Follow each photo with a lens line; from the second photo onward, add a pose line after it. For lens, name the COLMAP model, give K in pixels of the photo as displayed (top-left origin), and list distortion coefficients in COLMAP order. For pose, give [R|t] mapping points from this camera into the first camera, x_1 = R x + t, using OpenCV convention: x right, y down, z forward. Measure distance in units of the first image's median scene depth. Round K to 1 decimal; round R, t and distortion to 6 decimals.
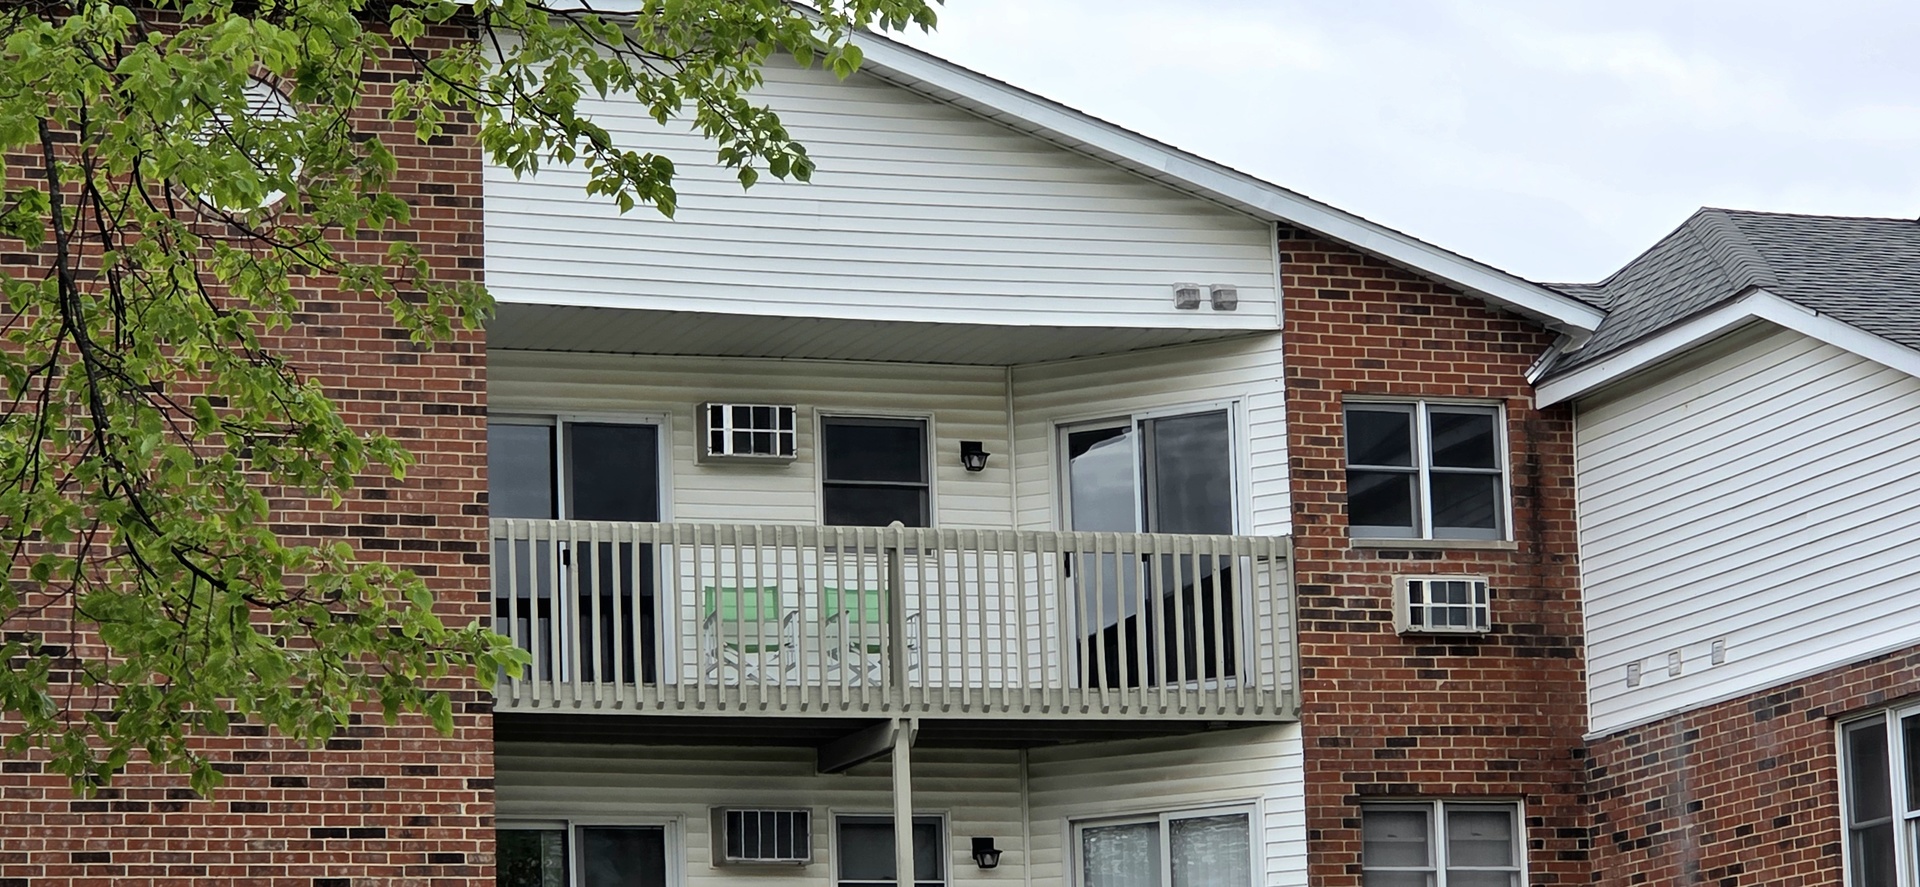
lens RADIAL K [[5027.5, 0, 959.7], [0, 5027.5, 443.9], [0, 0, 1]] dist [-0.029536, 0.000000]
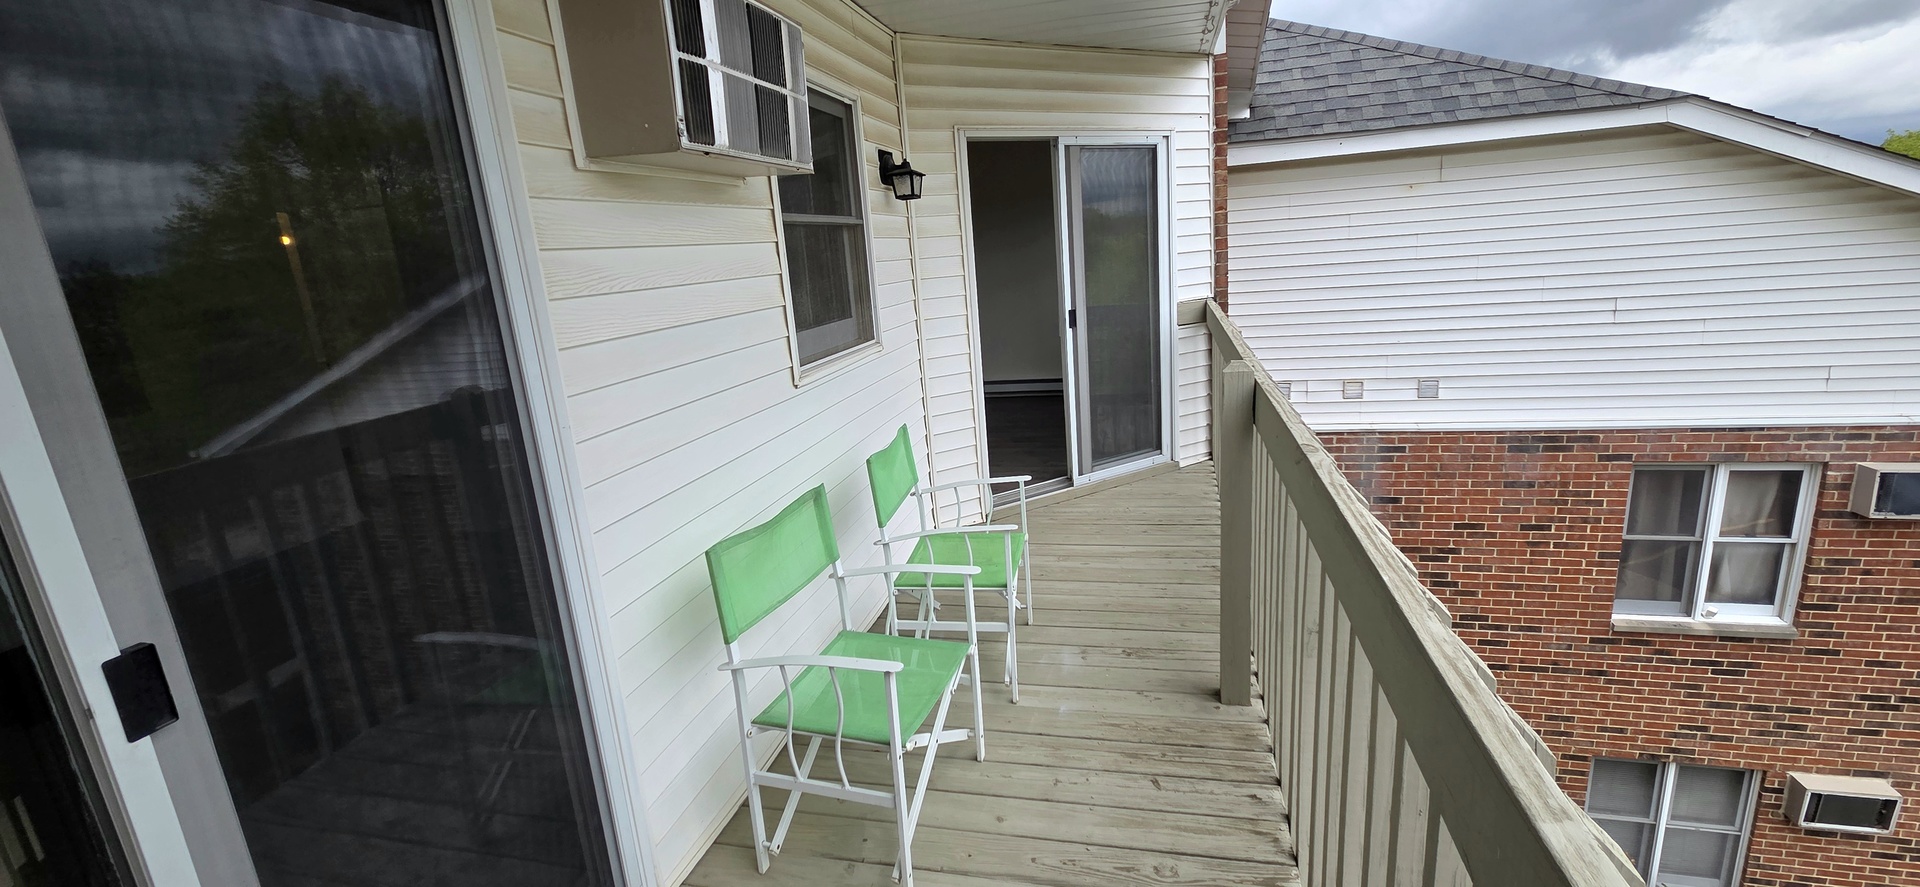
lens RADIAL K [[780.9, 0, 948.8], [0, 780.9, 435.7], [0, 0, 1]] dist [0.007871, -0.001051]
pose [[0.556619, -0.200178, 0.806290, -0.085850], [-0.101227, 0.946962, 0.304985, 0.003020], [-0.824578, -0.251379, 0.506833, 0.981133]]
